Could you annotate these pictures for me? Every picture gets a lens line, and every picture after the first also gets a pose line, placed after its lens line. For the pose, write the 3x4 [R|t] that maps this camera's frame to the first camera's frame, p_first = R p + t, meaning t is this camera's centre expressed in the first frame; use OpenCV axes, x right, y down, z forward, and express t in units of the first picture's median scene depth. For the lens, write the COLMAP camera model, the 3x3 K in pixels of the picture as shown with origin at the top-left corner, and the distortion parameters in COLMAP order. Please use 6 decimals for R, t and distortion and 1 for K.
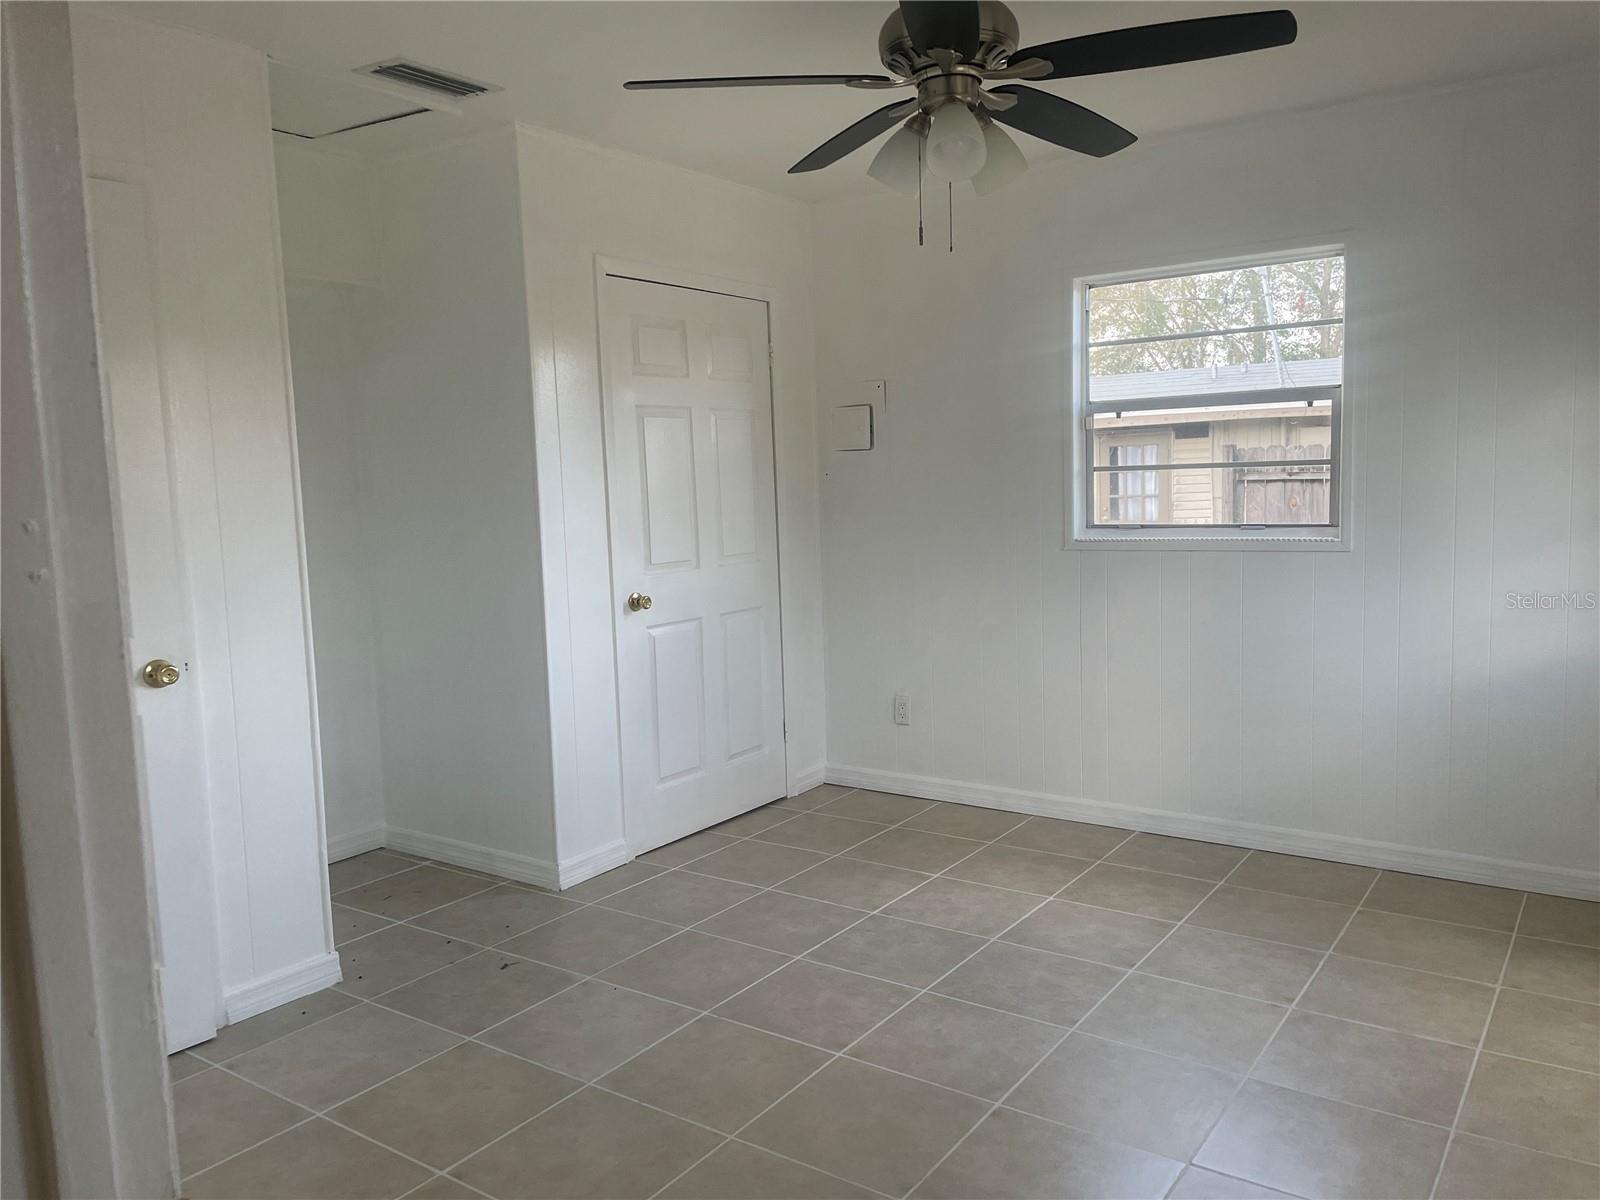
lens RADIAL K [[1248.8, 0, 770.2], [0, 1248.8, 600.2], [0, 0, 1]] dist [0.073535, -0.104482]
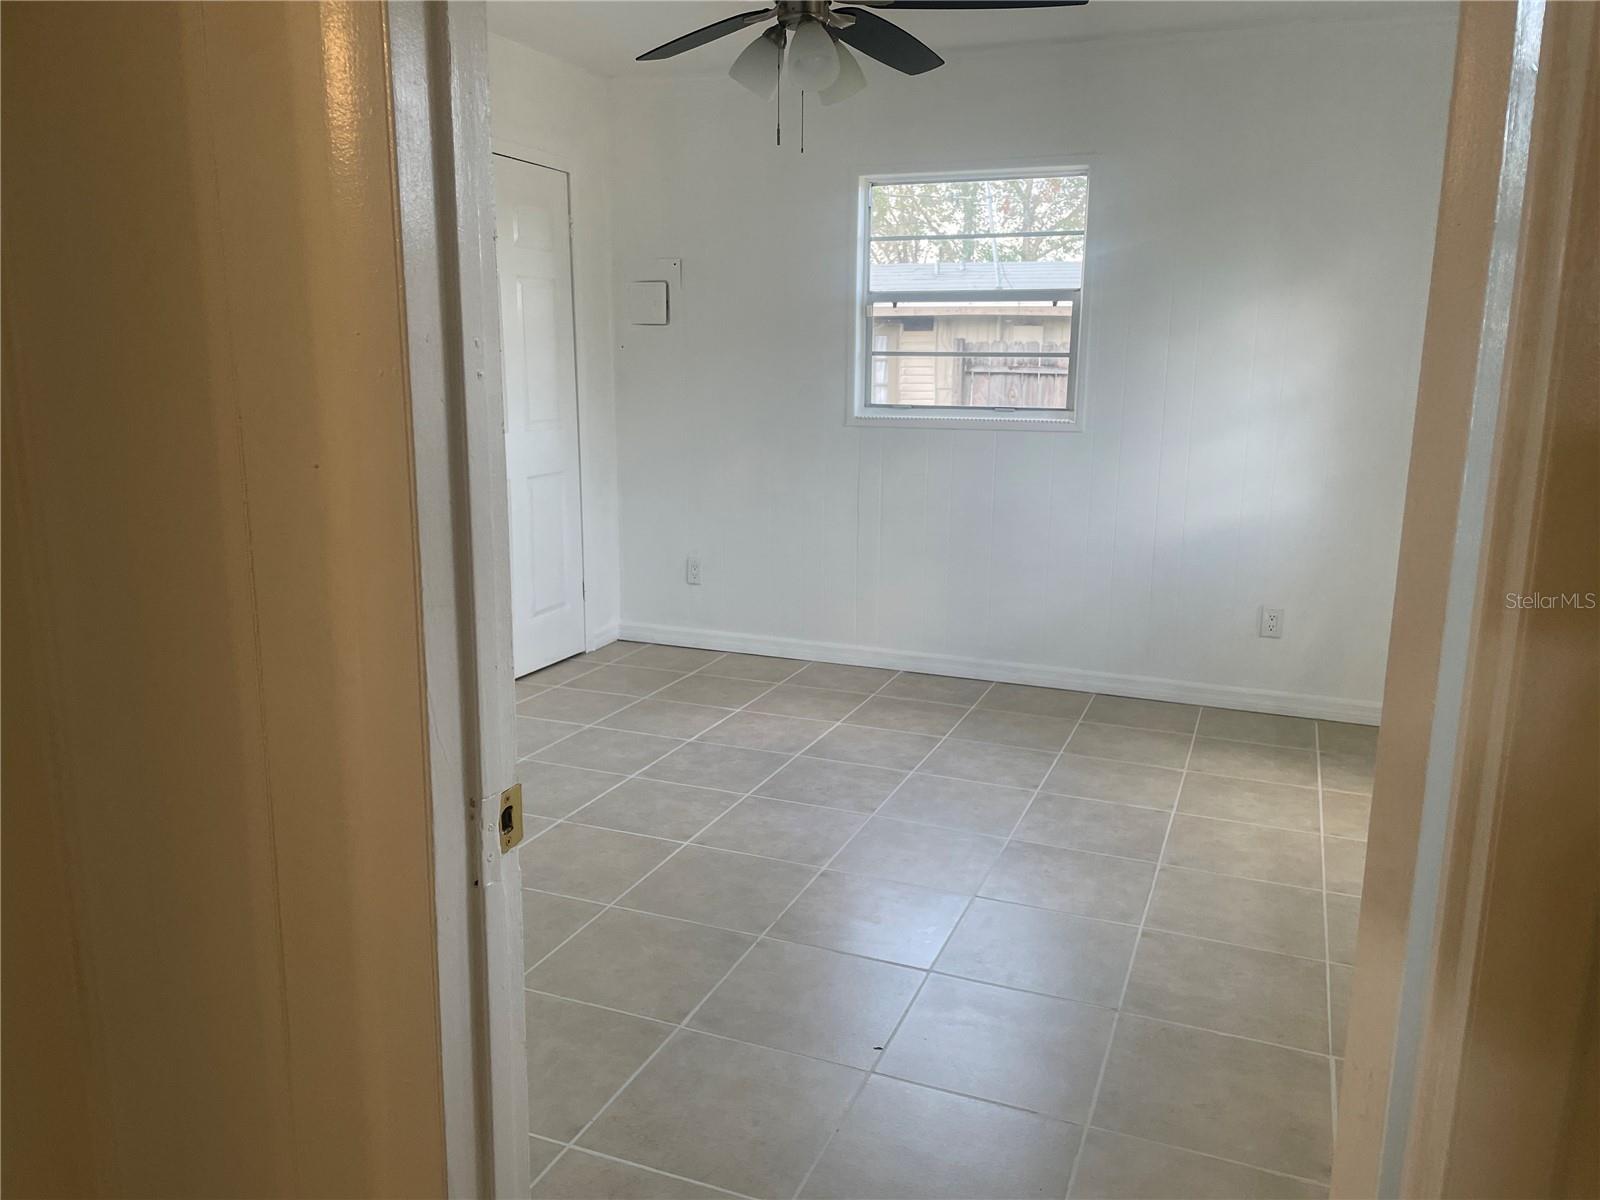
lens RADIAL K [[1248.8, 0, 800.1], [0, 1248.8, 605.7], [0, 0, 1]] dist [0.073535, -0.104482]
pose [[0.970410, -0.005135, 0.241408, -0.090058], [-0.018318, 0.995327, 0.094805, 0.017903], [-0.240767, -0.096422, 0.965781, -0.102421]]
